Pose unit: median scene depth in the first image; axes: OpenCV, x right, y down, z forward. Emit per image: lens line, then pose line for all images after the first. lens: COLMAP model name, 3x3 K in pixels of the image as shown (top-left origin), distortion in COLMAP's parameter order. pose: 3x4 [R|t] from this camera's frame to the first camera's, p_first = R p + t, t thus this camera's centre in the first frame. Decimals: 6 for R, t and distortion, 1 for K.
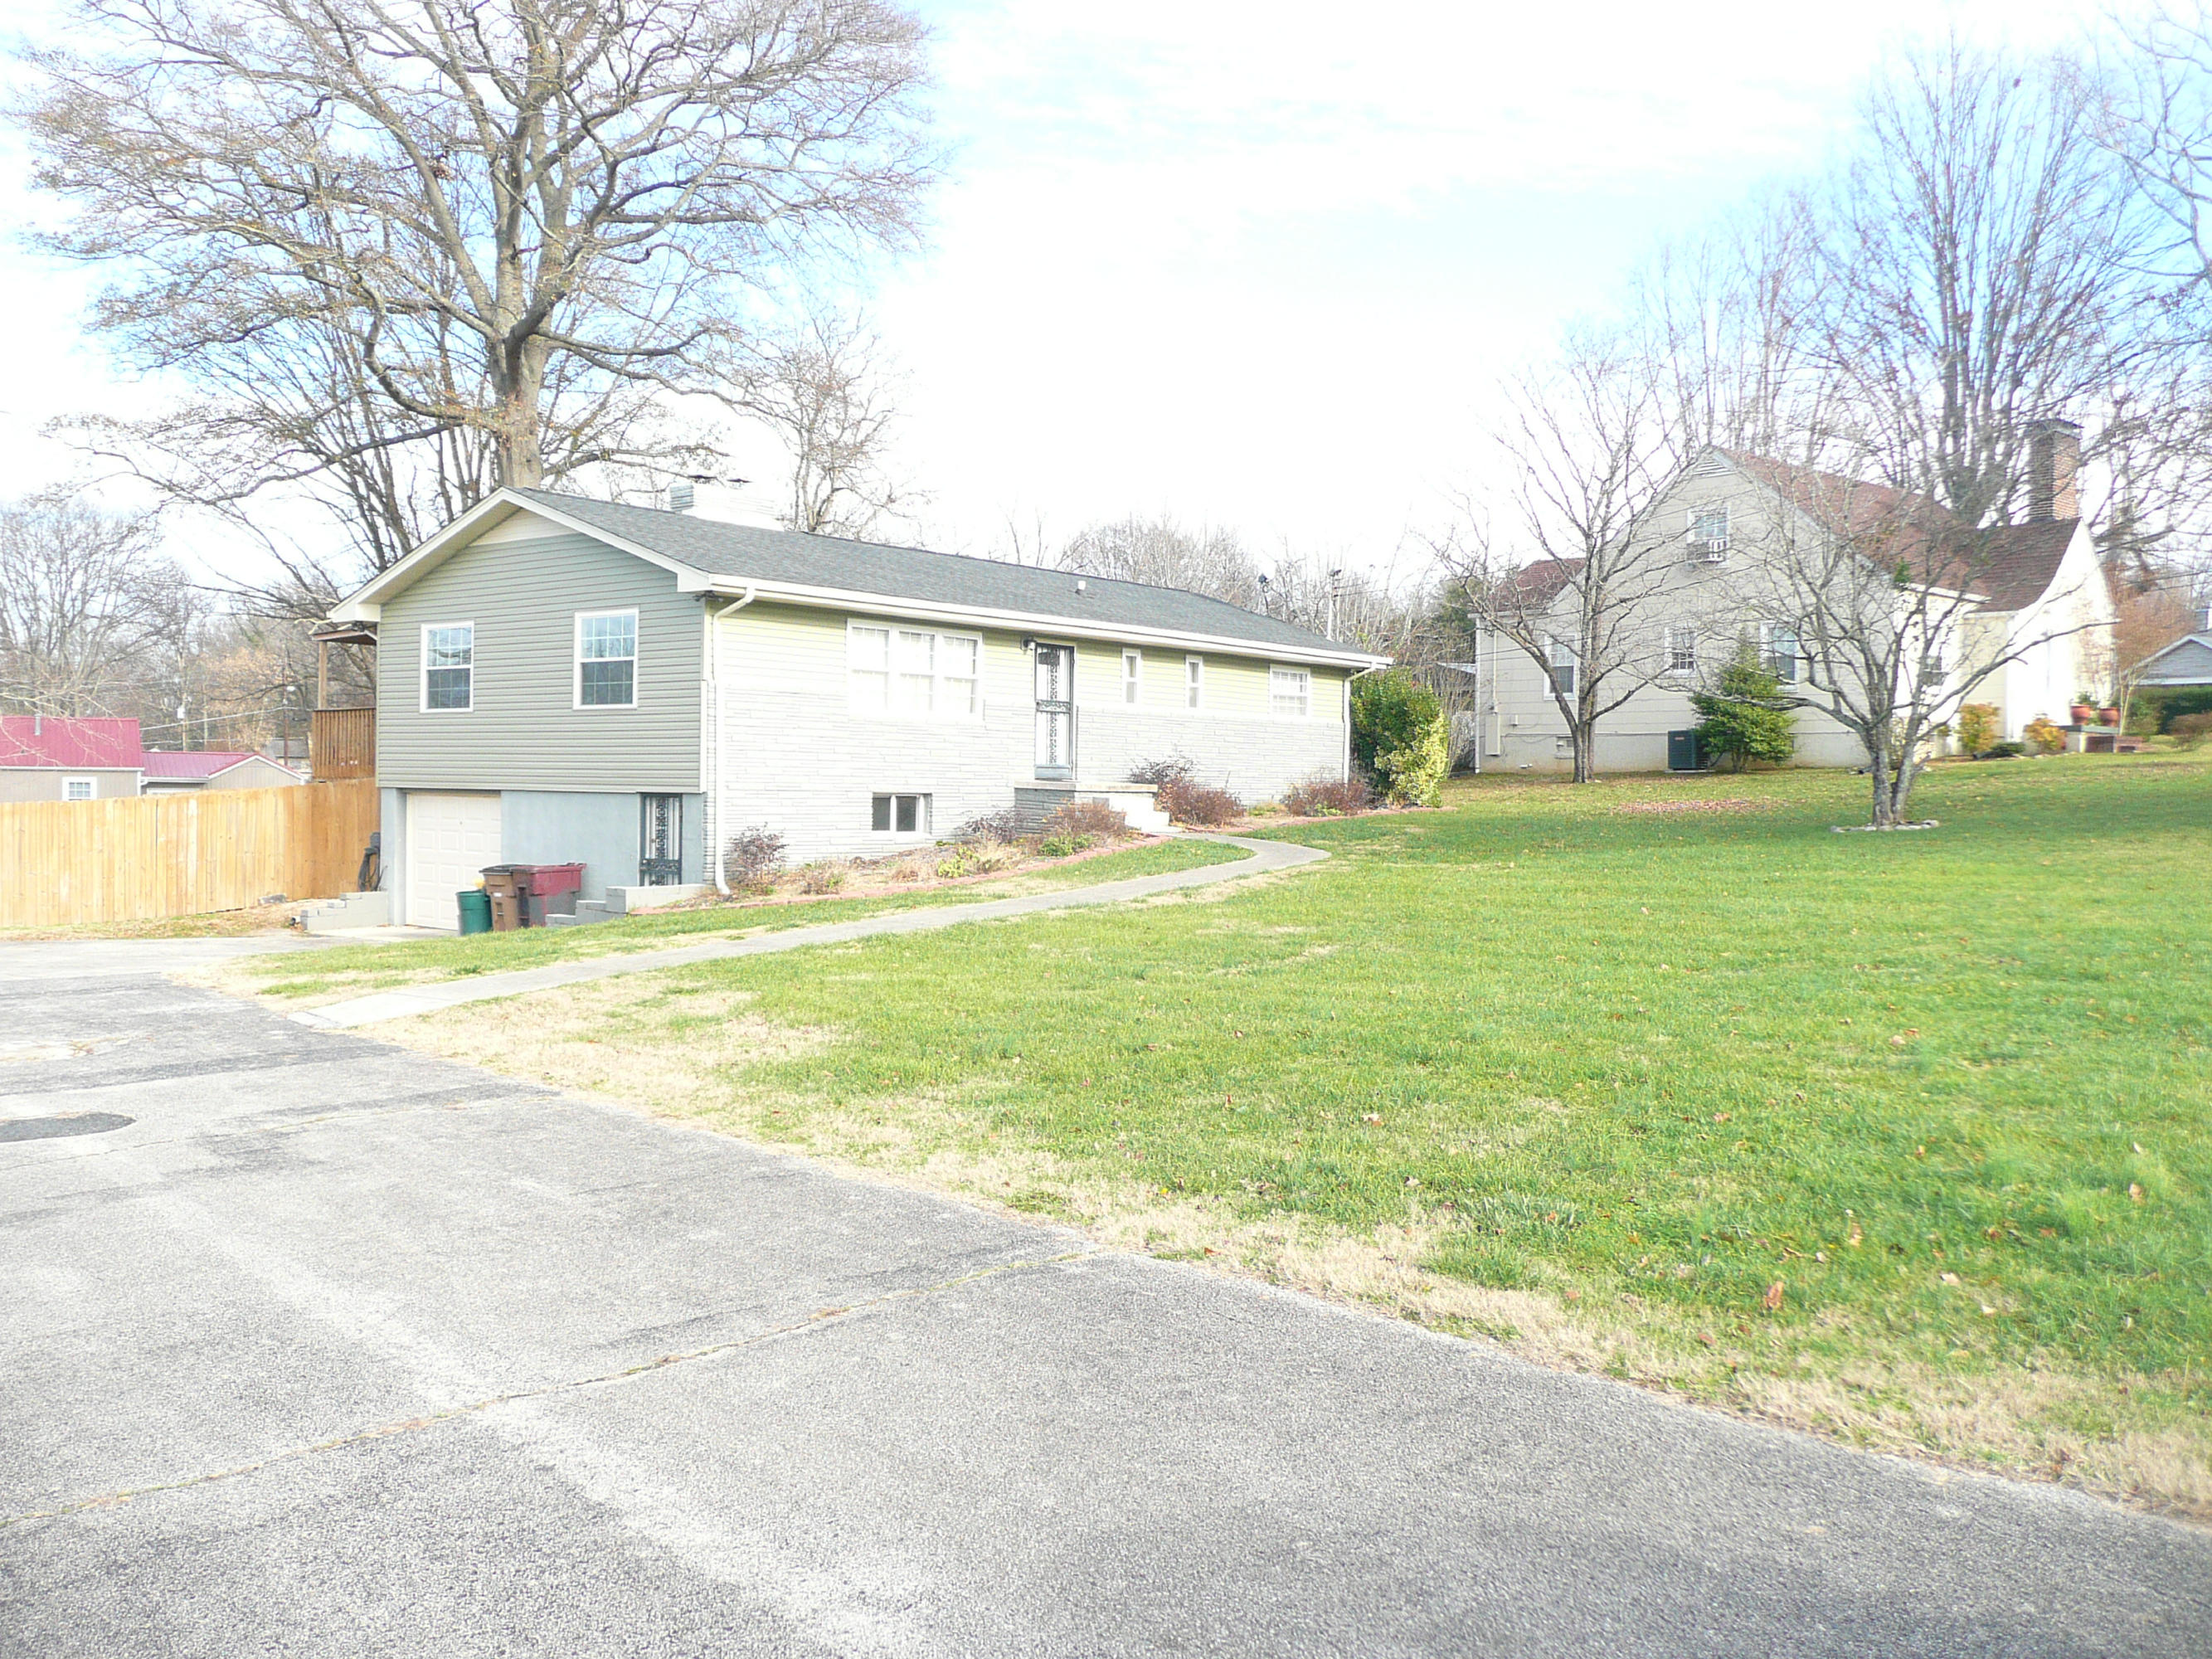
lens RADIAL K [[1869.3, 0, 1138.3], [0, 1869.3, 829.6], [0, 0, 1]] dist [-0.034981, 0.029285]
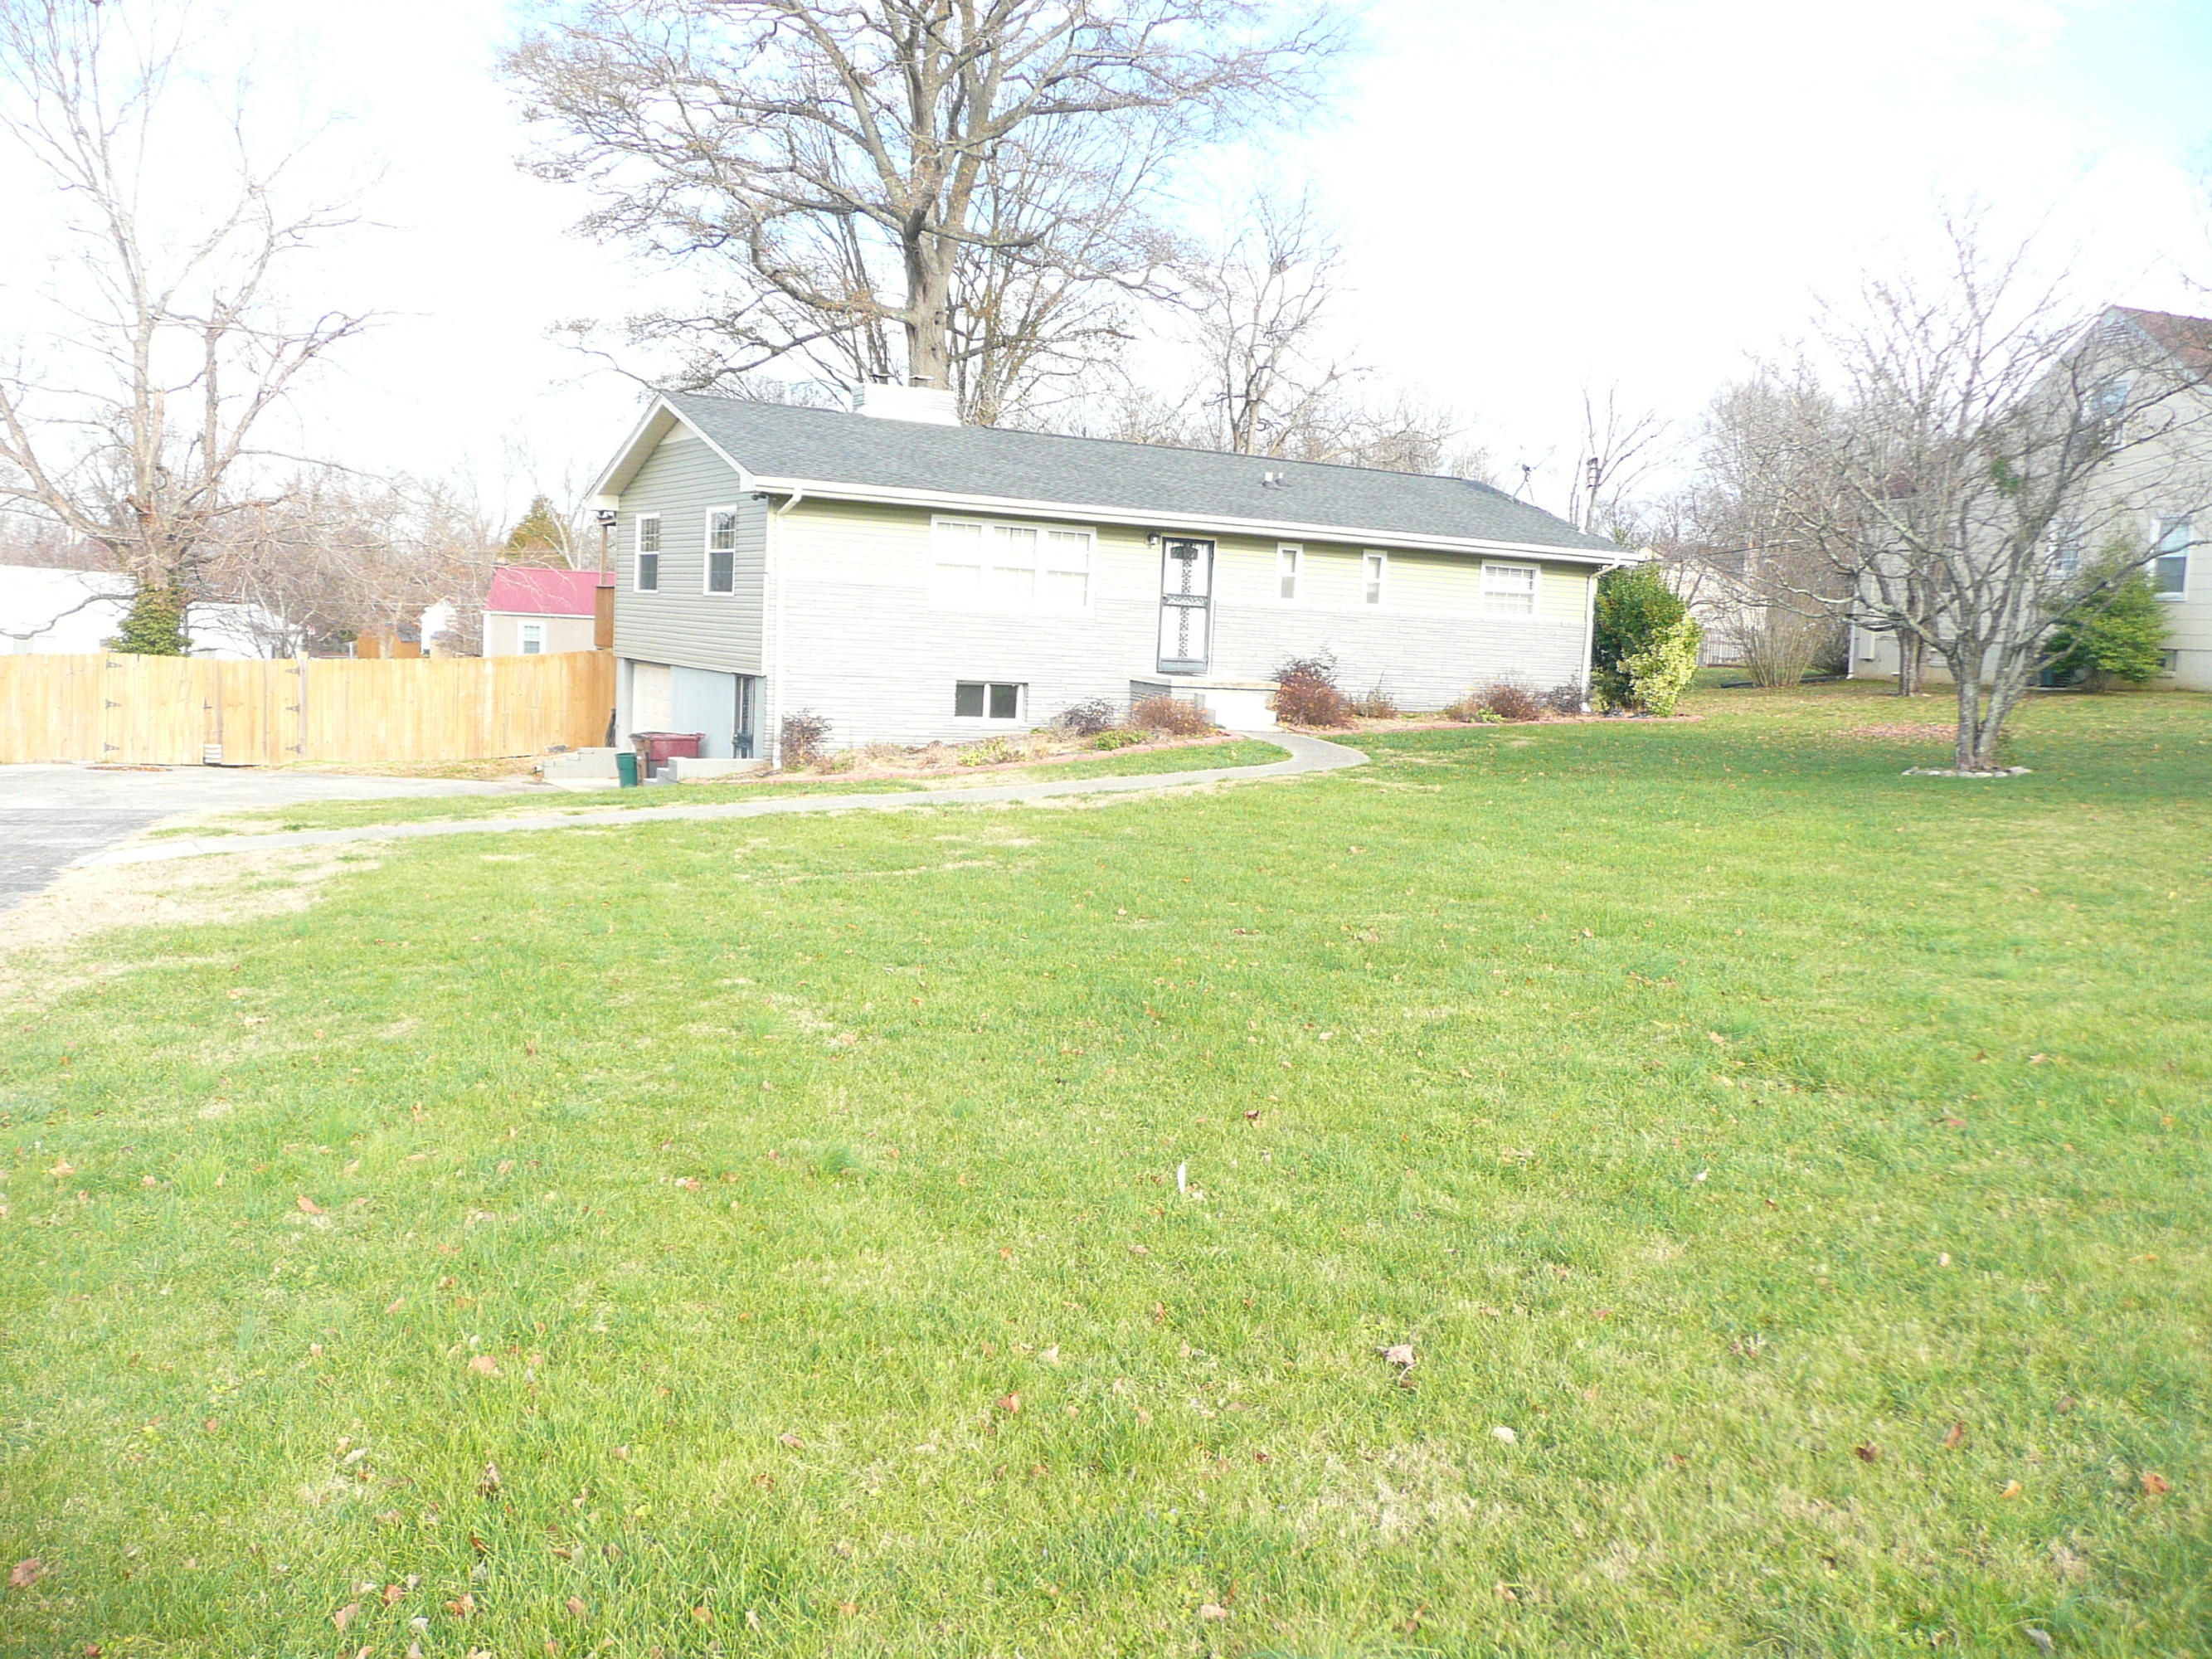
lens RADIAL K [[1869.3, 0, 1127.7], [0, 1869.3, 830.8], [0, 0, 1]] dist [-0.034981, 0.029285]
pose [[0.929034, 0.071111, -0.363098, 0.303000], [-0.044612, 0.995726, 0.080862, -0.022583], [0.367296, -0.058925, 0.928236, 0.046069]]
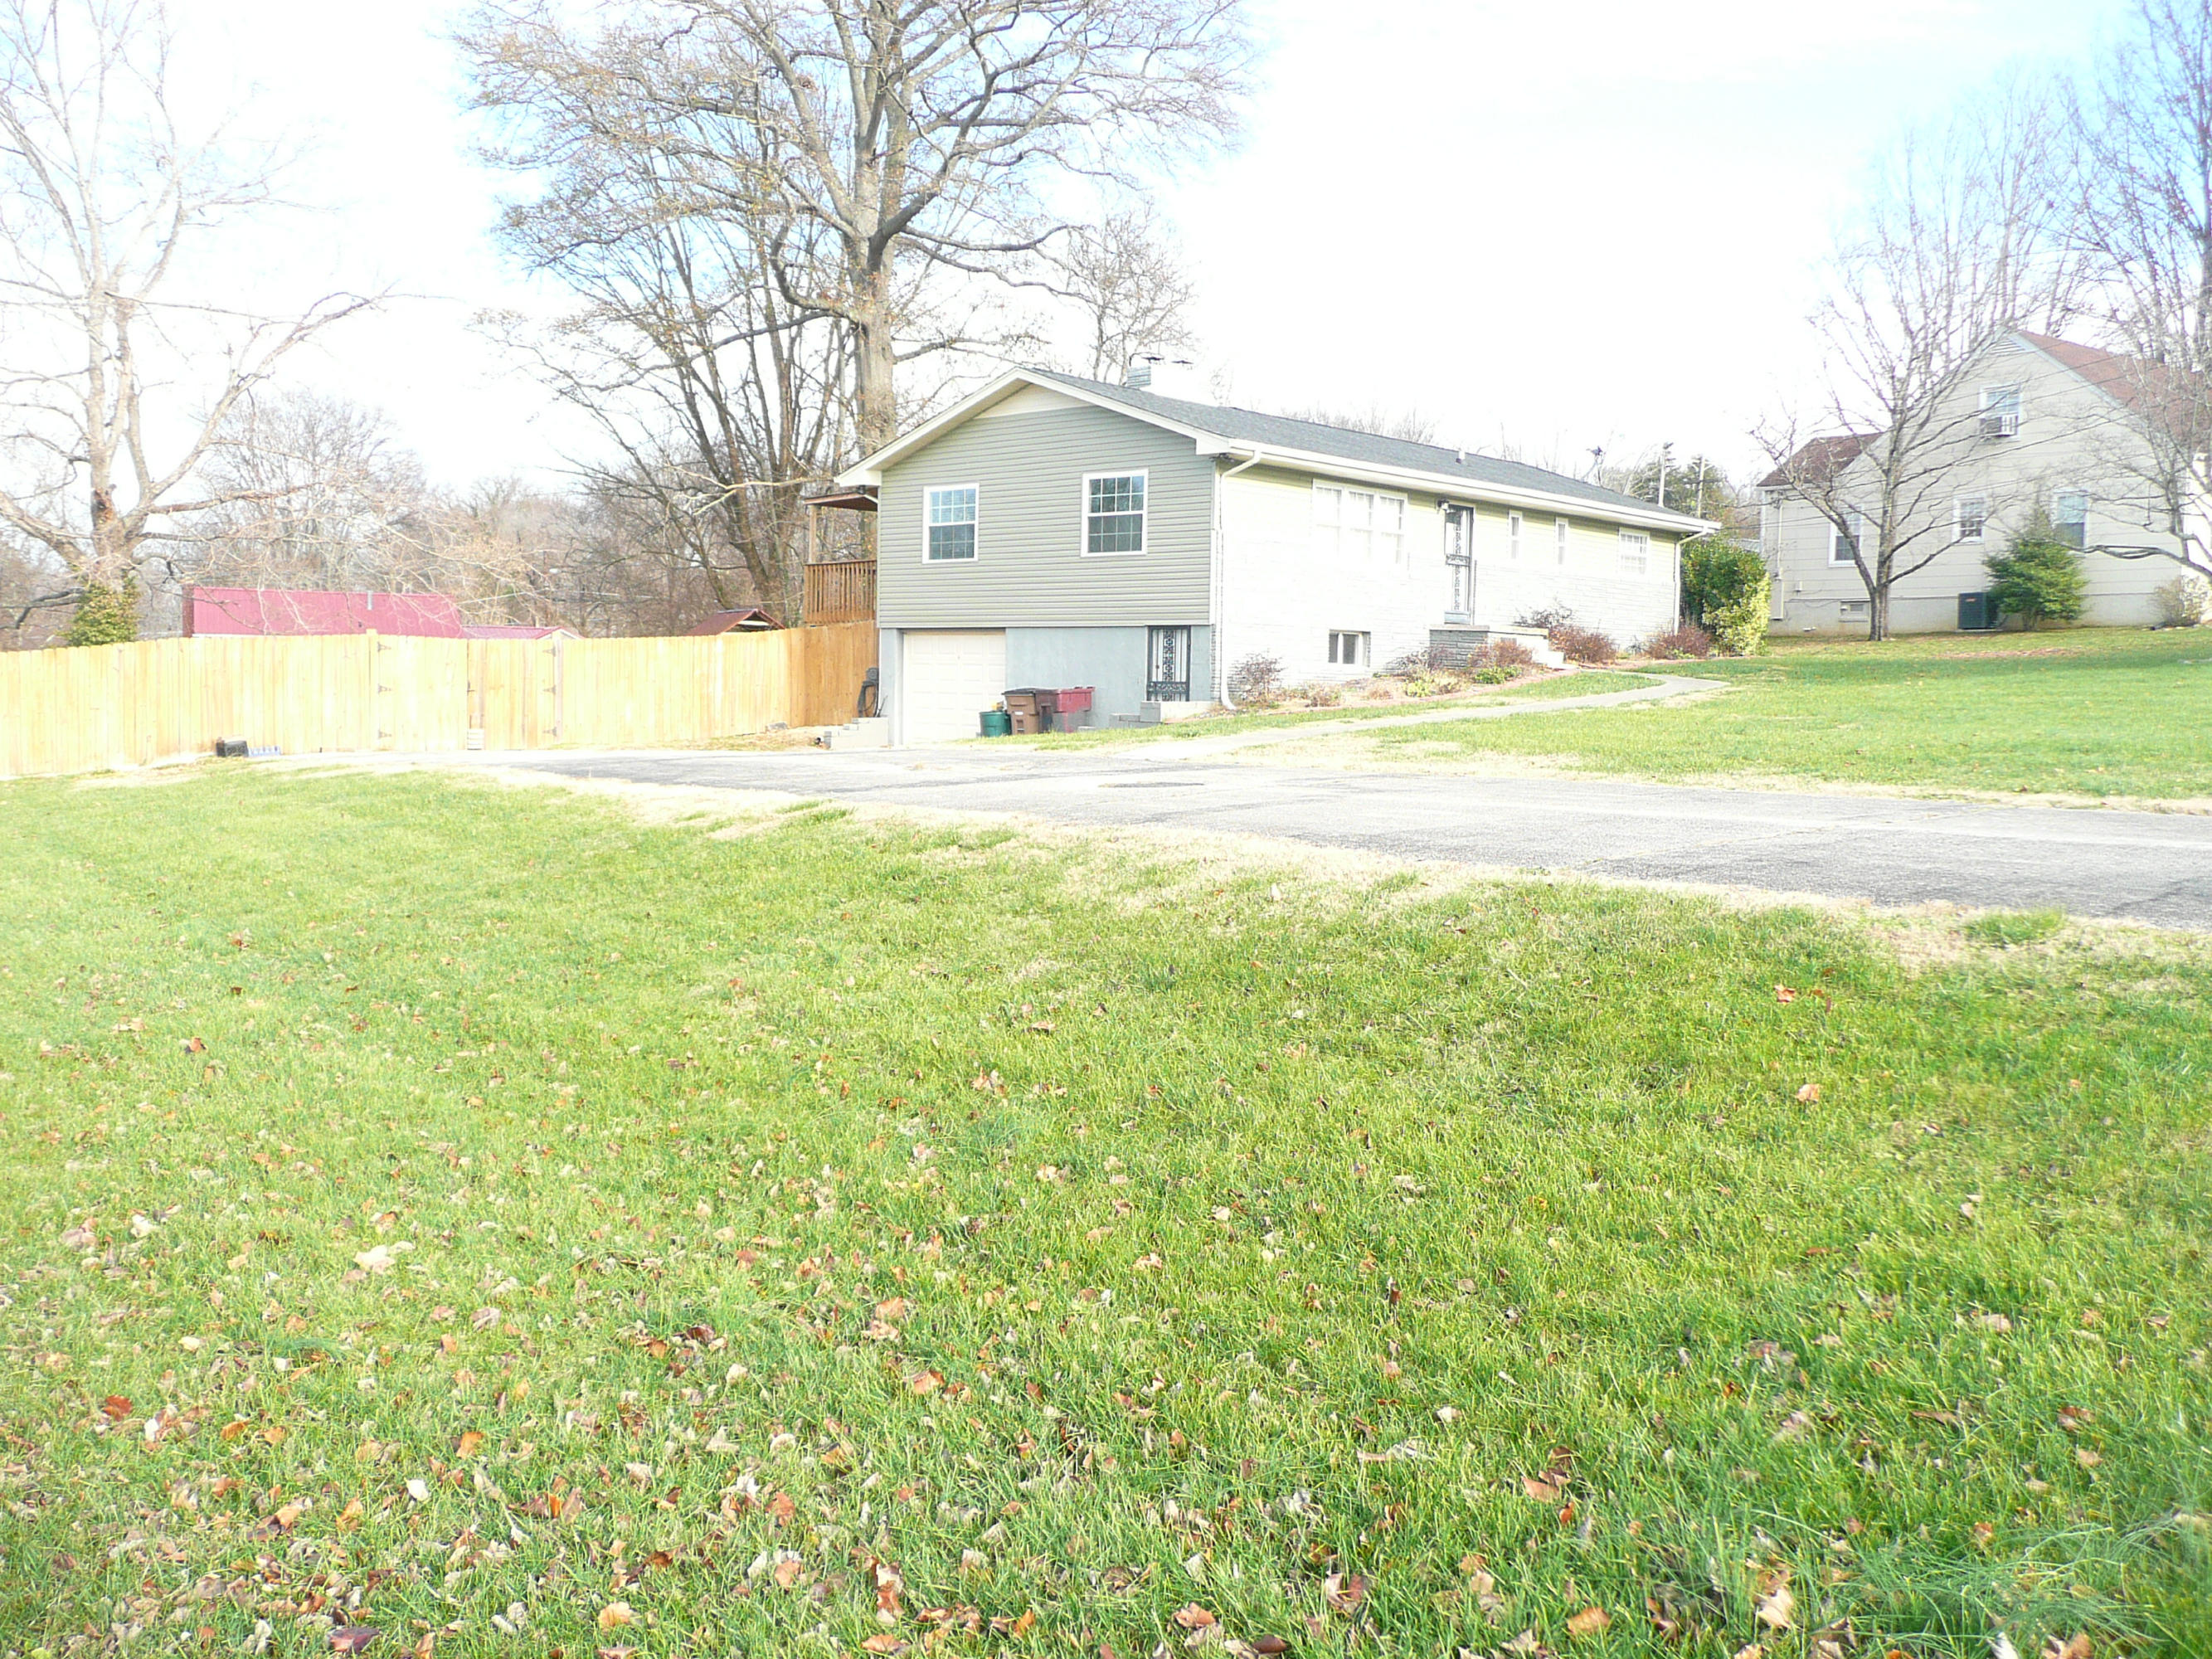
lens RADIAL K [[1869.3, 0, 1132.5], [0, 1869.3, 829.8], [0, 0, 1]] dist [-0.034981, 0.029285]
pose [[0.997305, 0.009374, -0.072762, -0.160764], [-0.005270, 0.998394, 0.056398, 0.036187], [0.073174, -0.055862, 0.995753, -0.163581]]
